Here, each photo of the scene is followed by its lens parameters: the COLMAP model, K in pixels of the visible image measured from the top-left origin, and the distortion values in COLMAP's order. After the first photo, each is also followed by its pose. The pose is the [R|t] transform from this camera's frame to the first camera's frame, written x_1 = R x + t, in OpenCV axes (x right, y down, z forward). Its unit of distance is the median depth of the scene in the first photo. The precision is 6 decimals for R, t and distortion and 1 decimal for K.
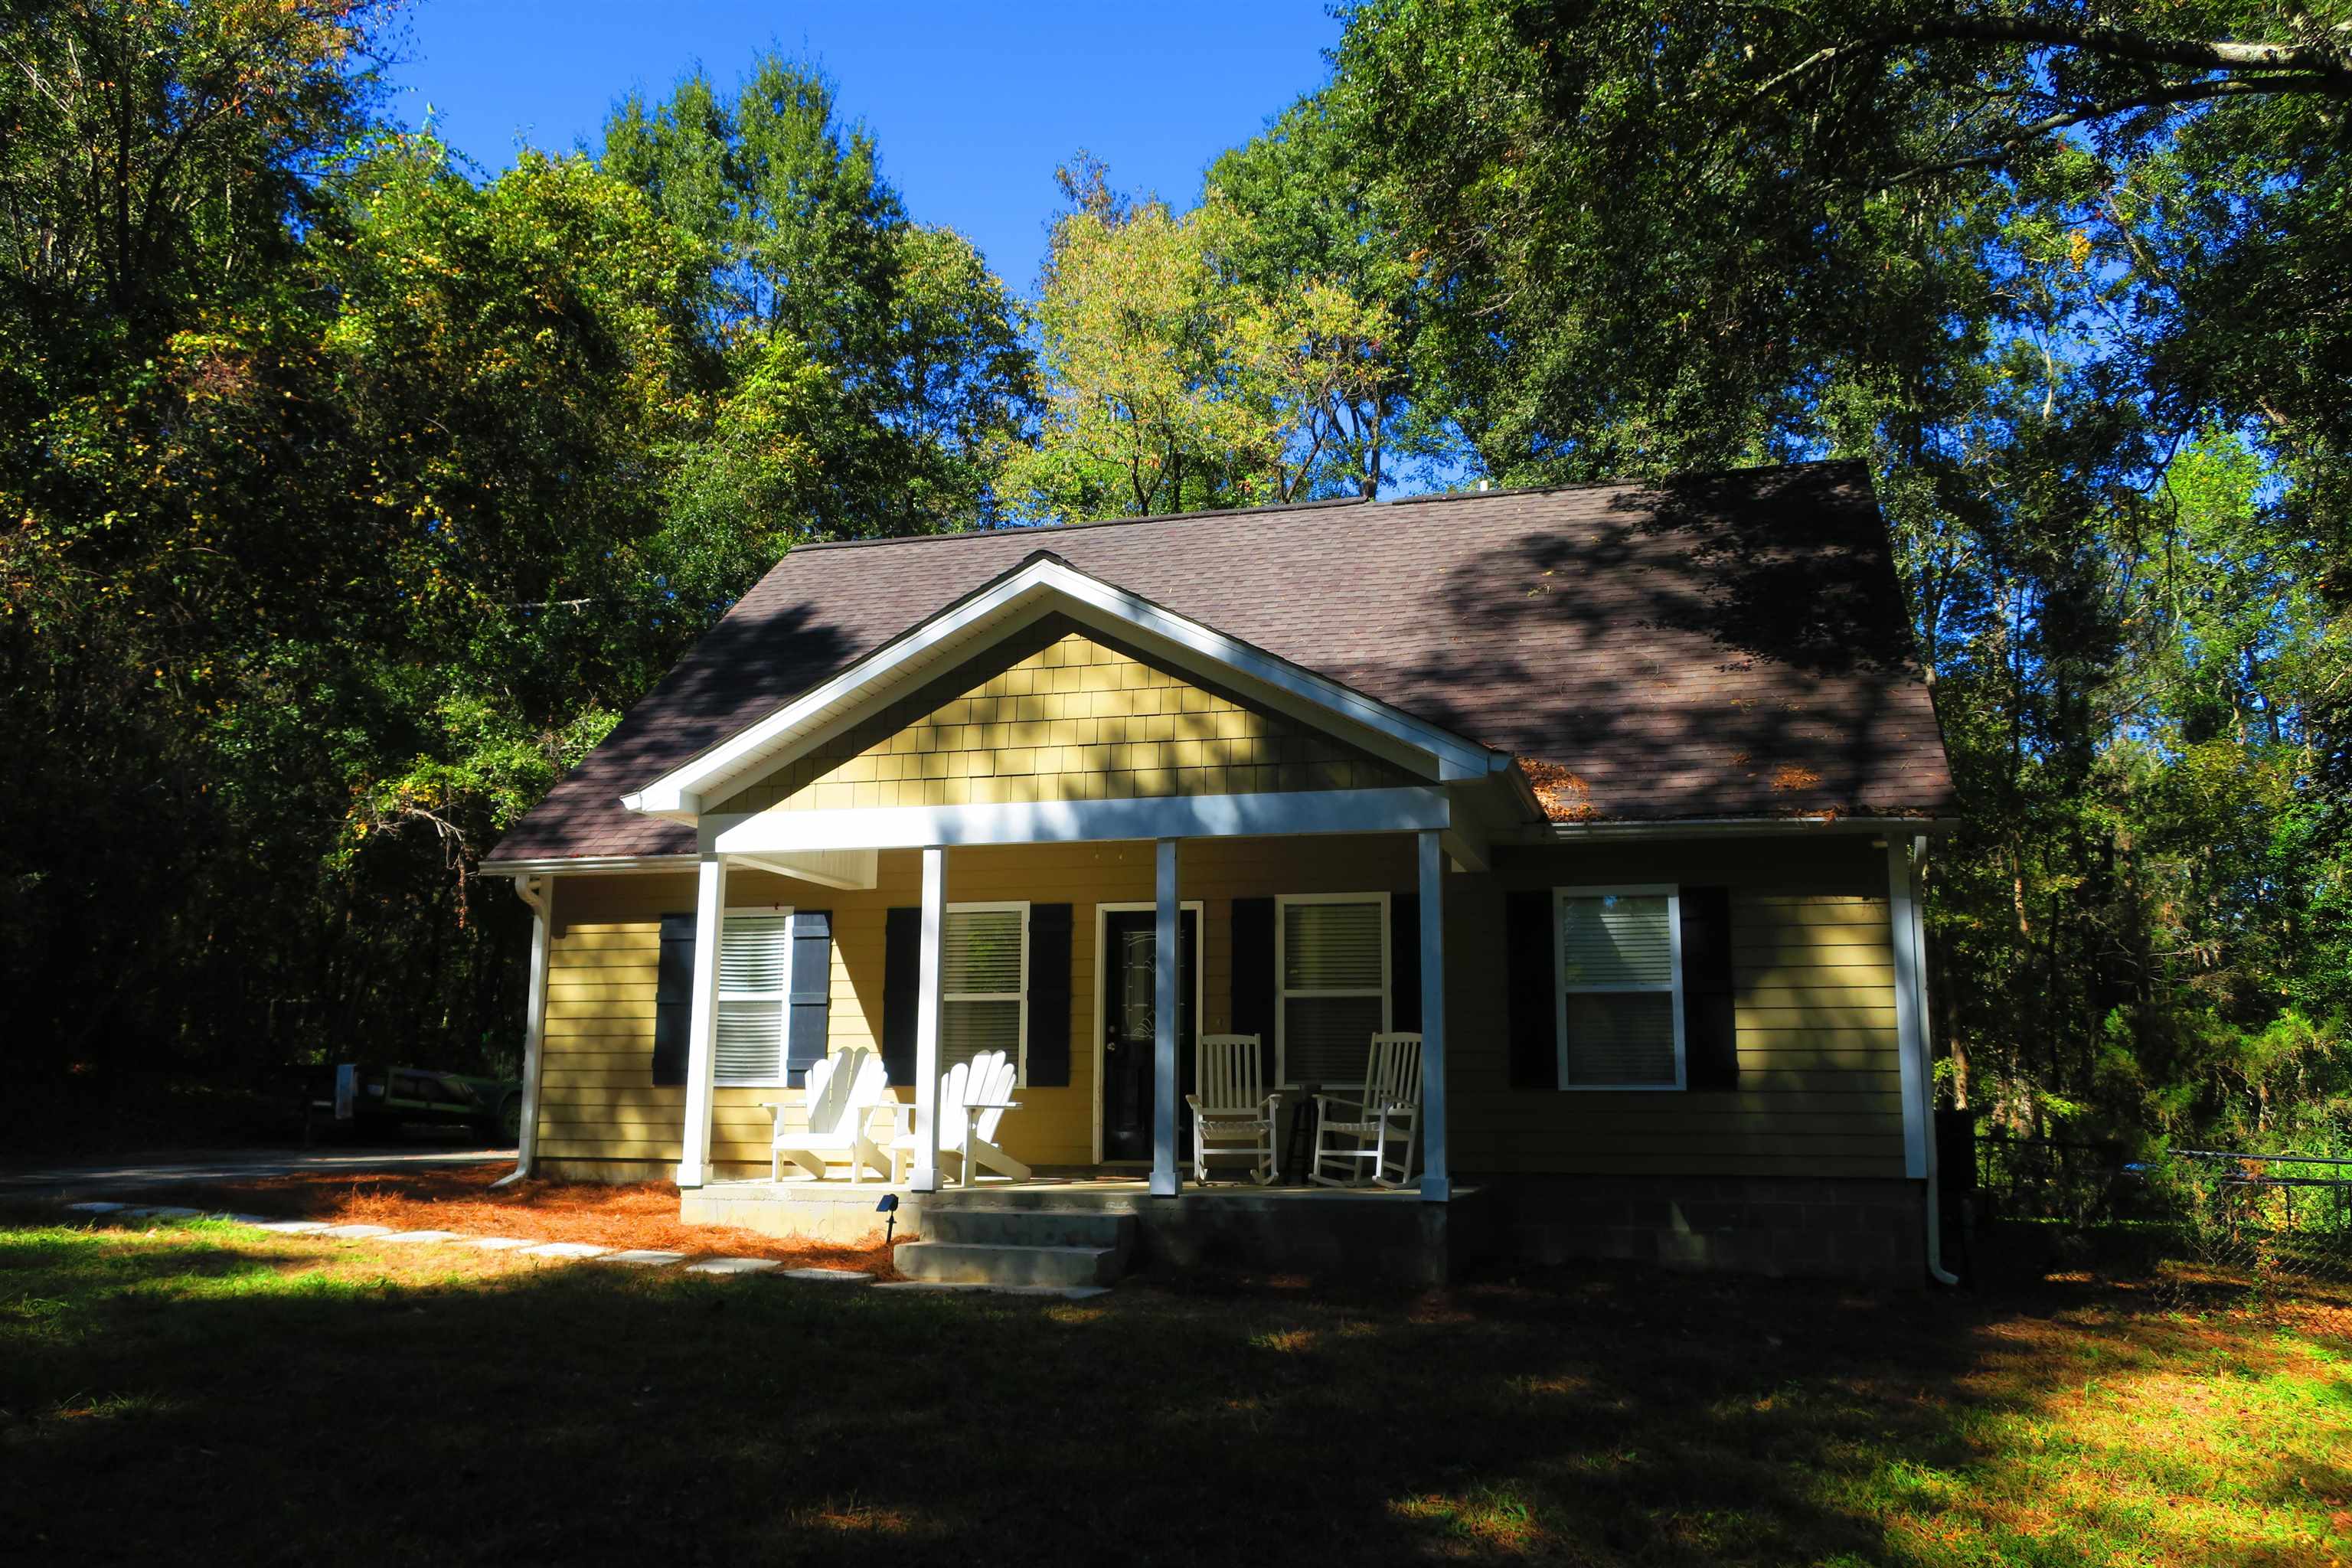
lens RADIAL K [[1845.0, 0, 1176.0], [0, 1845.0, 784.0], [0, 0, 1]] dist [-0.010552, 0.002987]
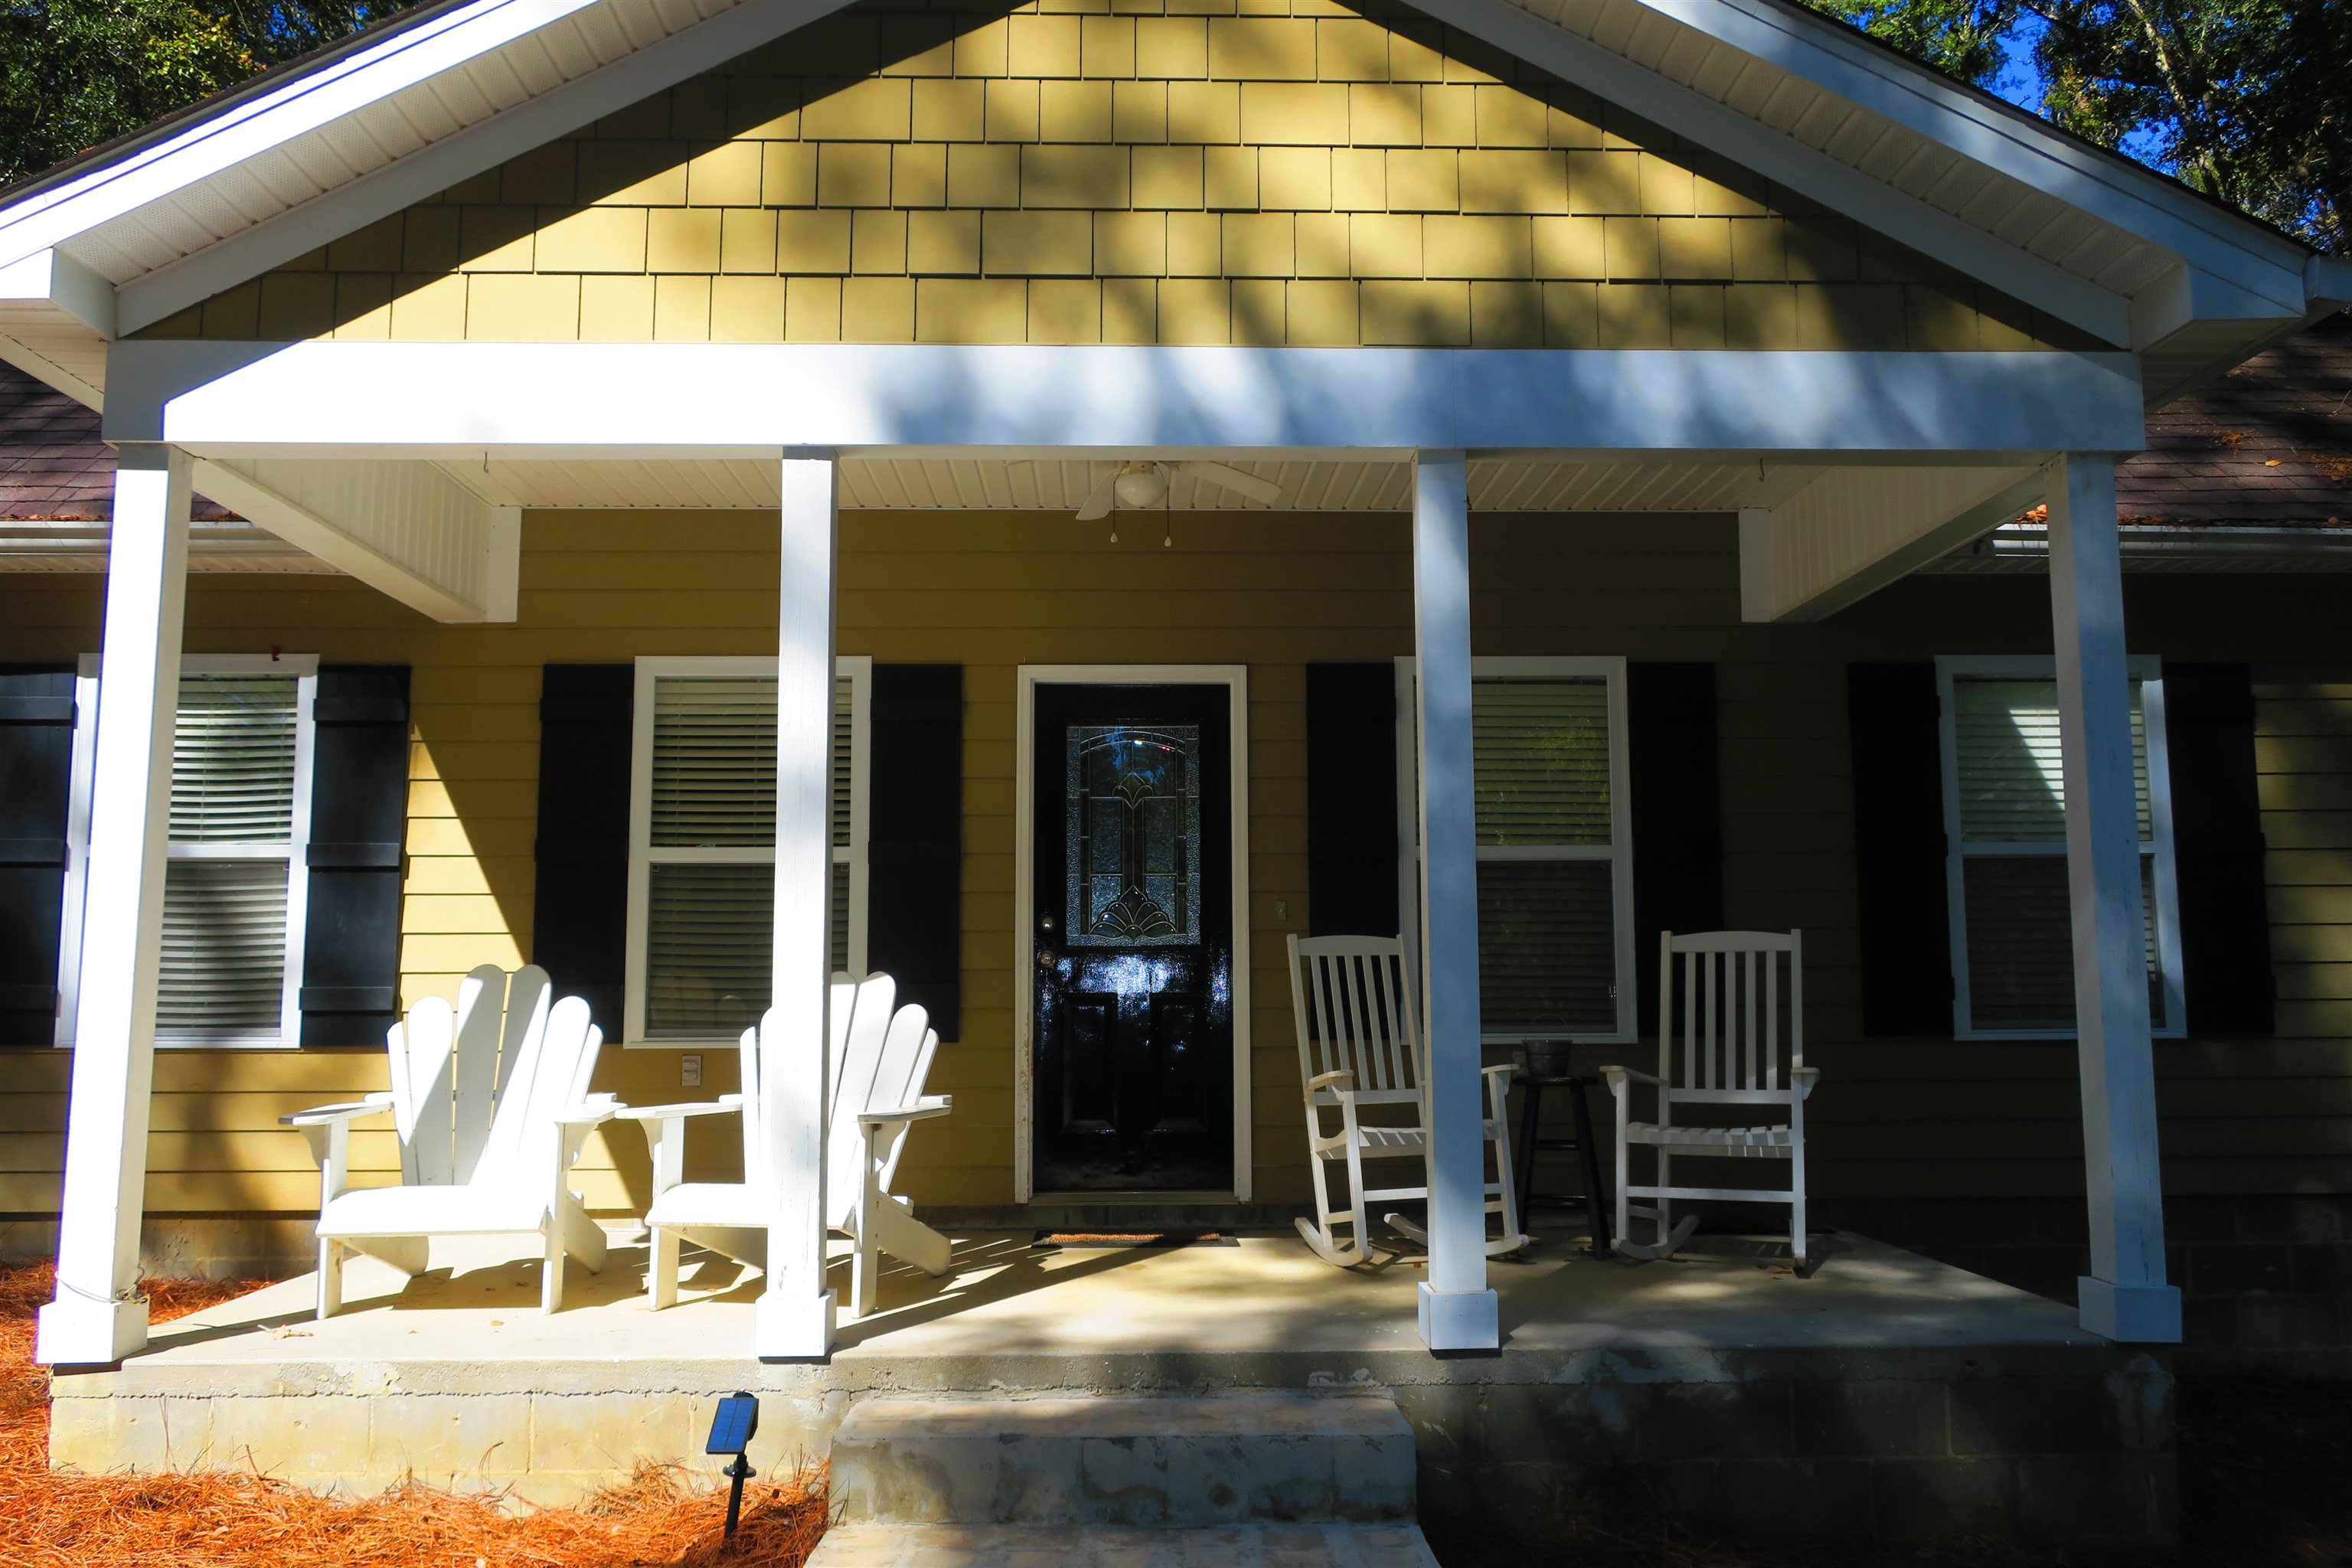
lens RADIAL K [[1845.0, 0, 1176.0], [0, 1845.0, 784.0], [0, 0, 1]] dist [-0.010552, 0.002987]
pose [[0.952724, 0.023563, 0.302923, -0.144038], [-0.041730, 0.997688, 0.053640, 0.065702], [-0.300958, -0.063745, 0.951504, 0.505956]]
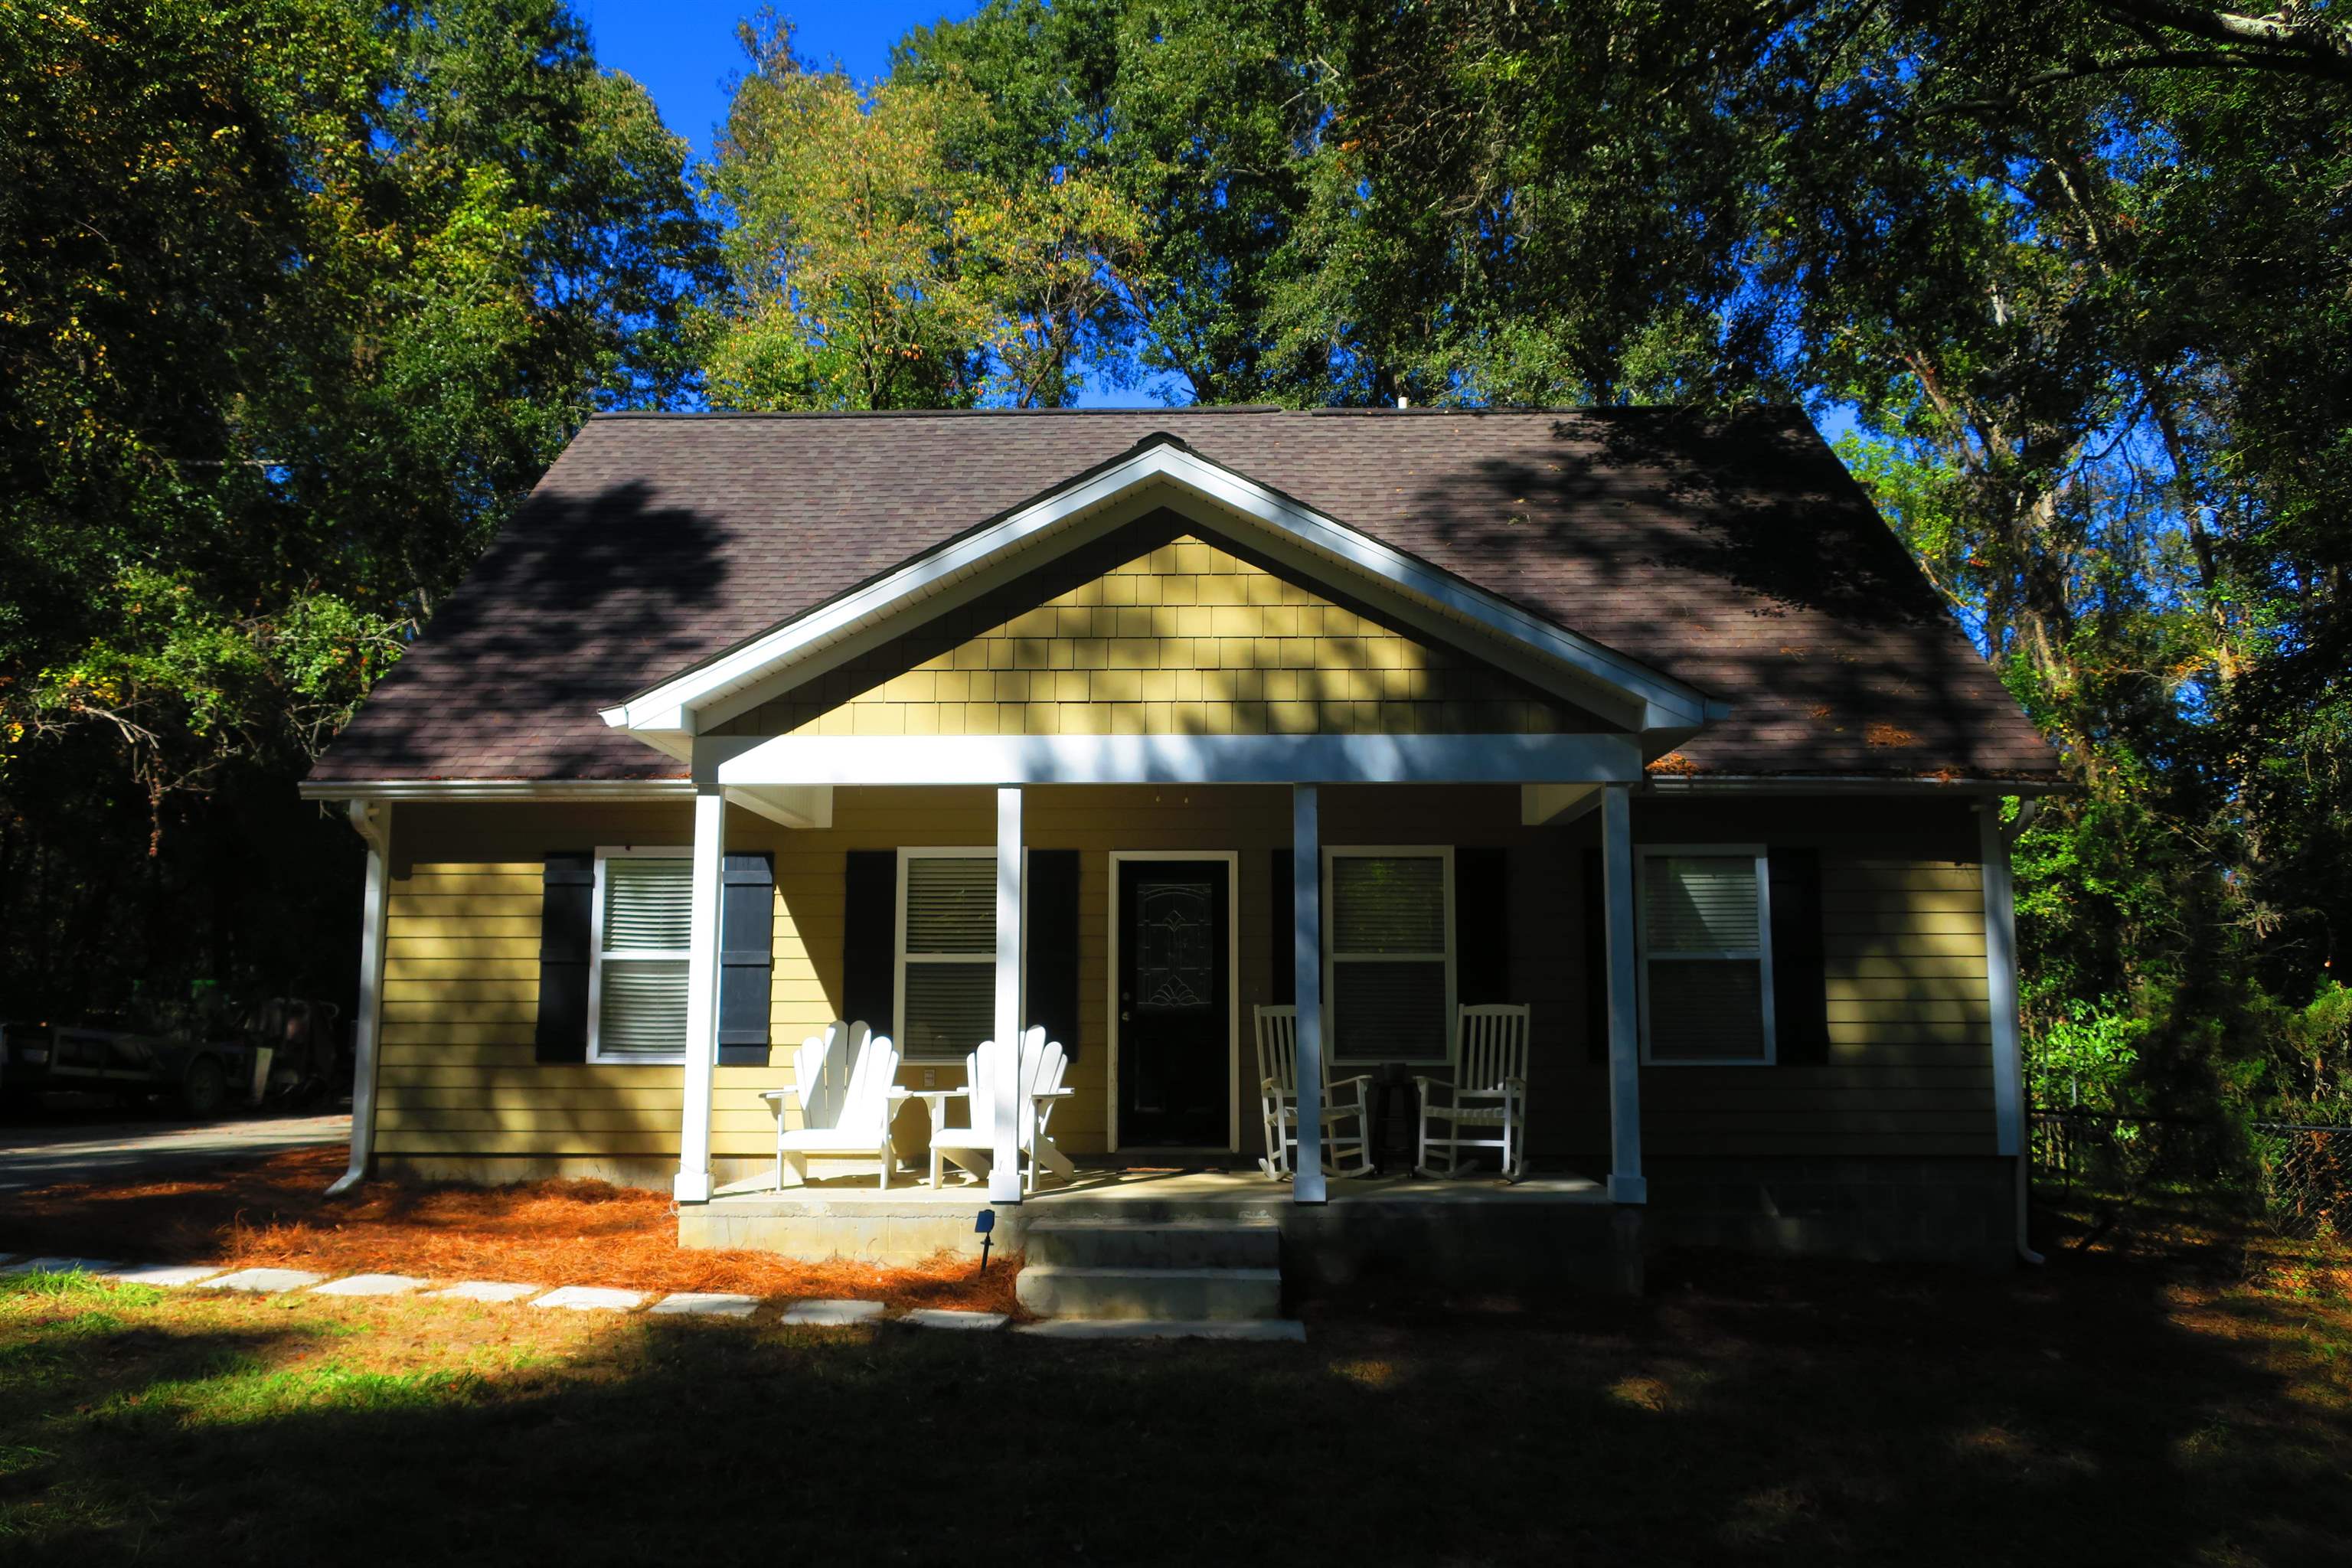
lens RADIAL K [[1845.0, 0, 1176.0], [0, 1845.0, 784.0], [0, 0, 1]] dist [-0.010552, 0.002987]
pose [[0.968231, 0.026774, 0.248619, -0.220114], [-0.037038, 0.998640, 0.036697, 0.000548], [-0.247299, -0.044740, 0.967906, 0.152668]]
